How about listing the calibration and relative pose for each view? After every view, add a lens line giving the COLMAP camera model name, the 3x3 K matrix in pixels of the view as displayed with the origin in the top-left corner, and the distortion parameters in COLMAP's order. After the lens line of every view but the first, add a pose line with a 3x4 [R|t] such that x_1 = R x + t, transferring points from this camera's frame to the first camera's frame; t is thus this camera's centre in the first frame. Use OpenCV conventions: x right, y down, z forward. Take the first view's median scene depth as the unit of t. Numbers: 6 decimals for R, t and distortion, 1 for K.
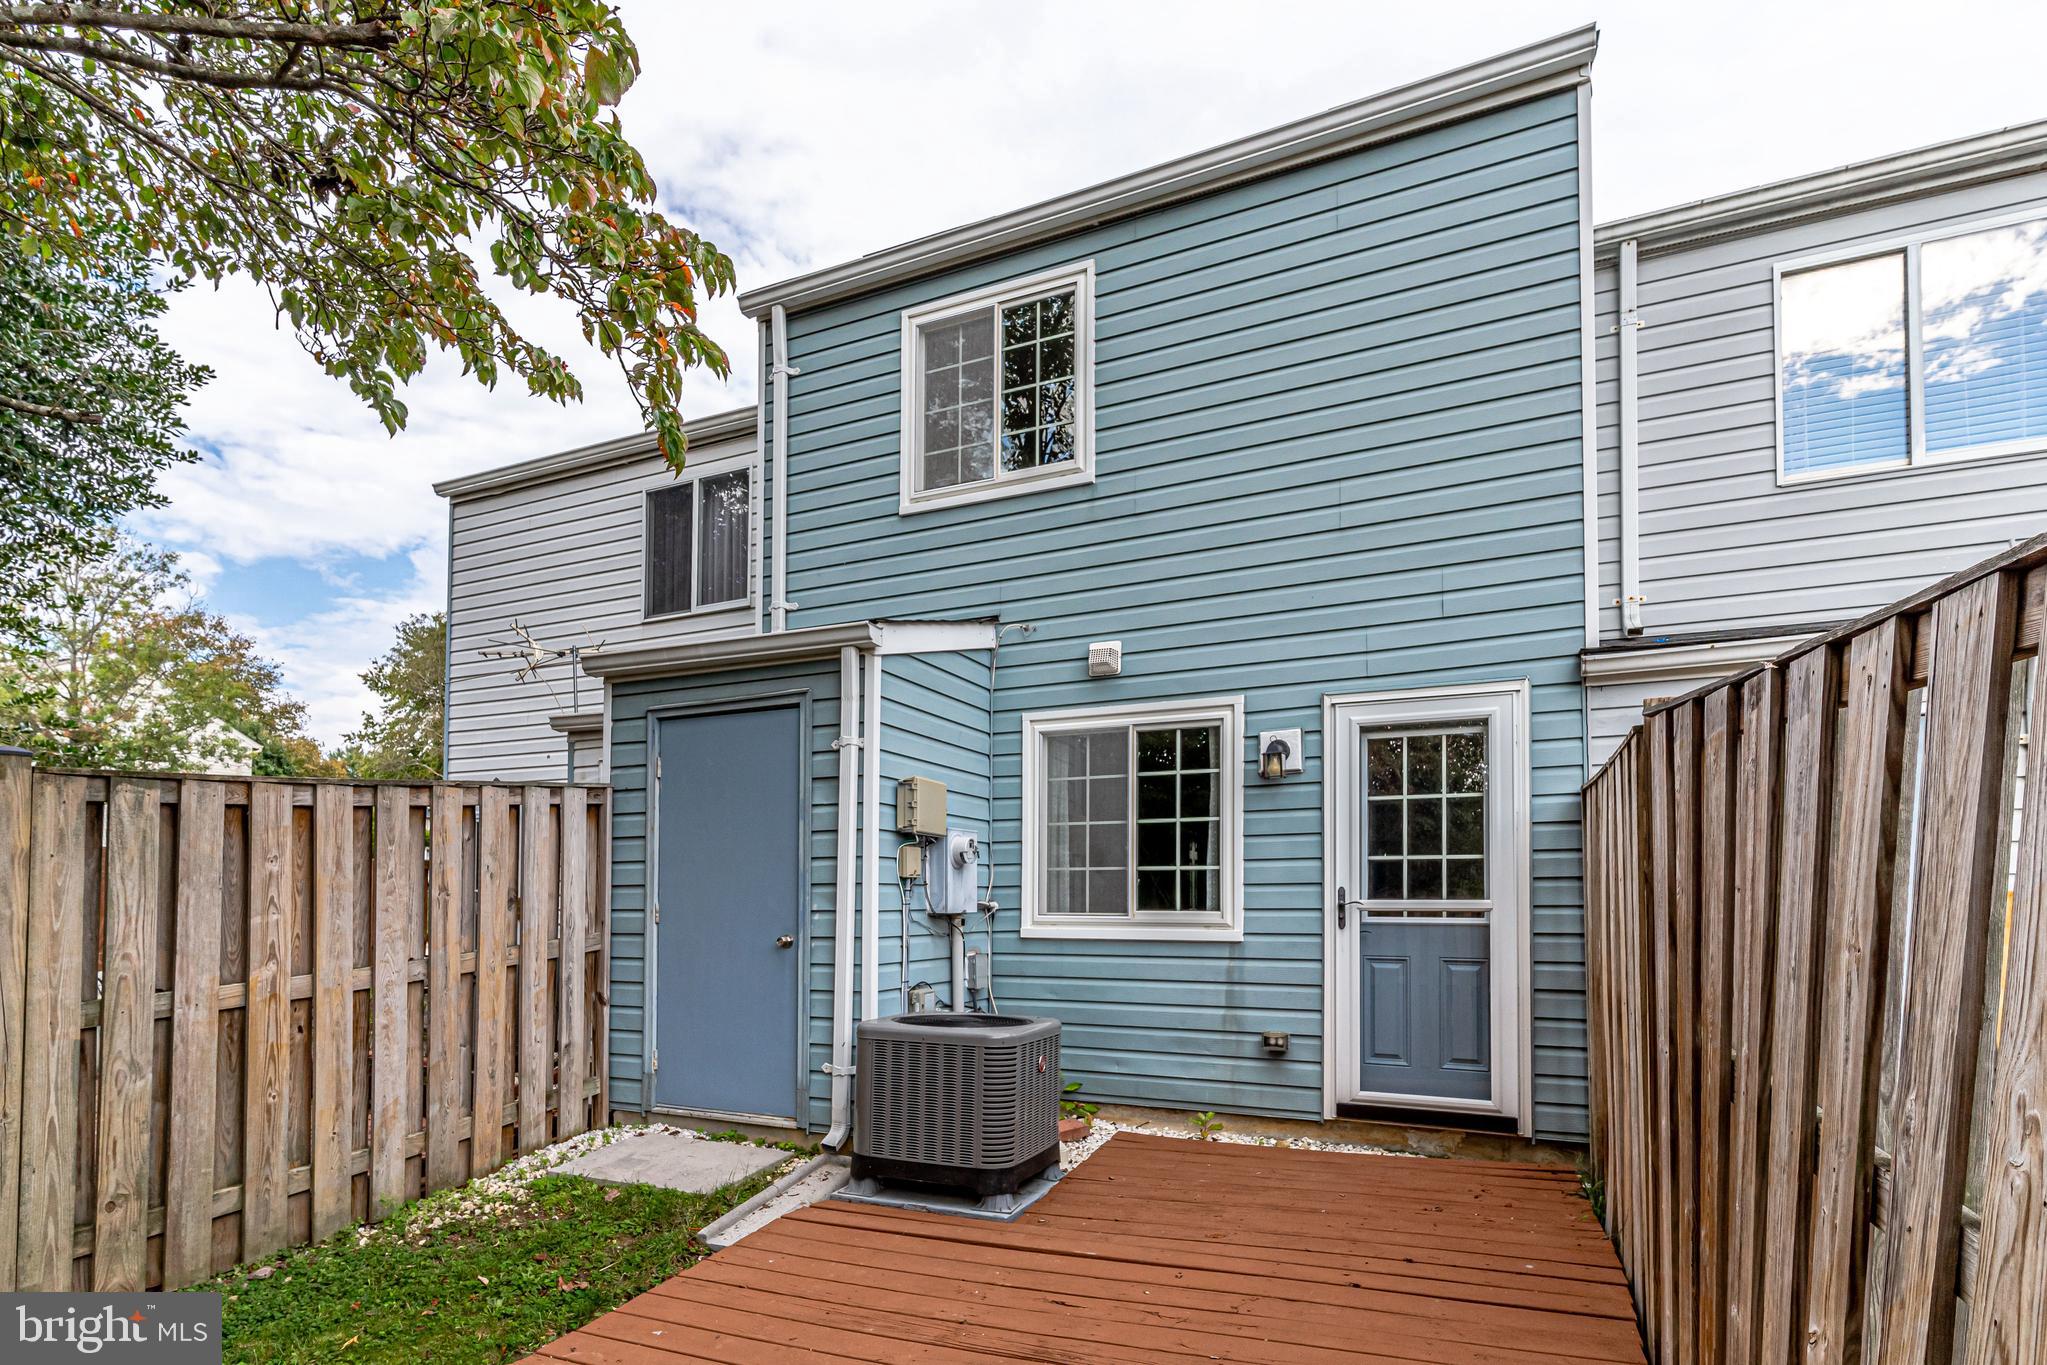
lens RADIAL K [[1143.4, 0, 1013.9], [0, 1143.4, 881.5], [0, 0, 1]] dist [0.006649, -0.000565]
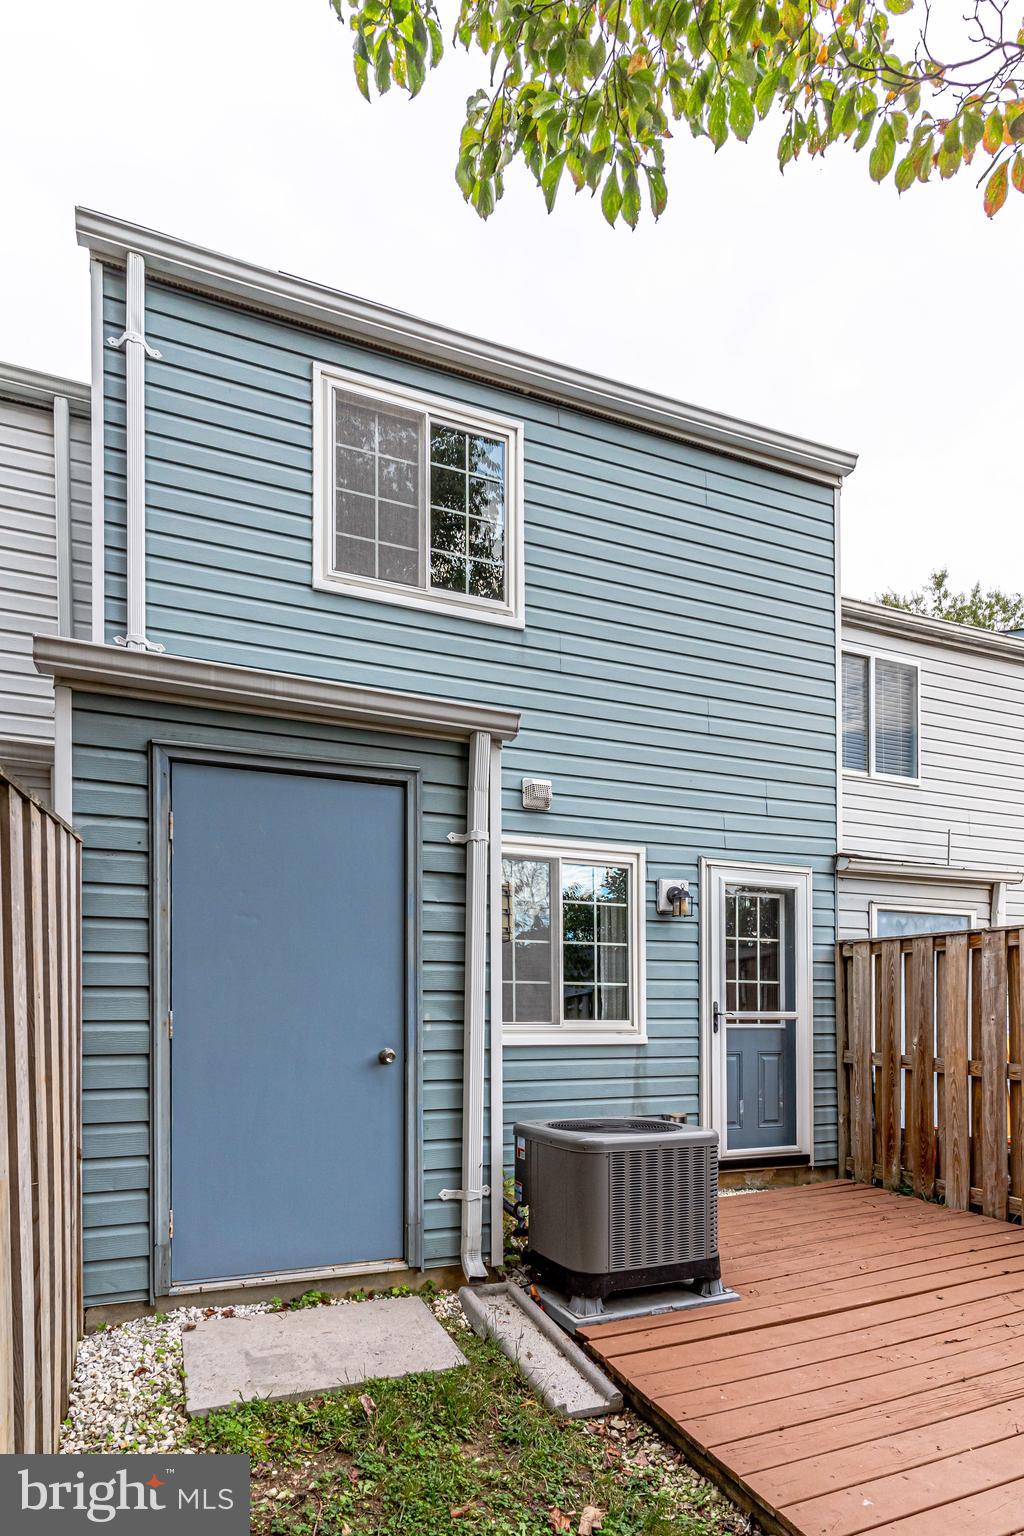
lens RADIAL K [[858.0, 0, 533.1], [0, 858.0, 1028.1], [0, 0, 1]] dist [0.006649, -0.000565]
pose [[0.649492, -0.010059, 0.760302, -0.615510], [-0.015203, 0.999541, 0.026211, 0.012088], [-0.760217, -0.028583, 0.649041, 0.495588]]
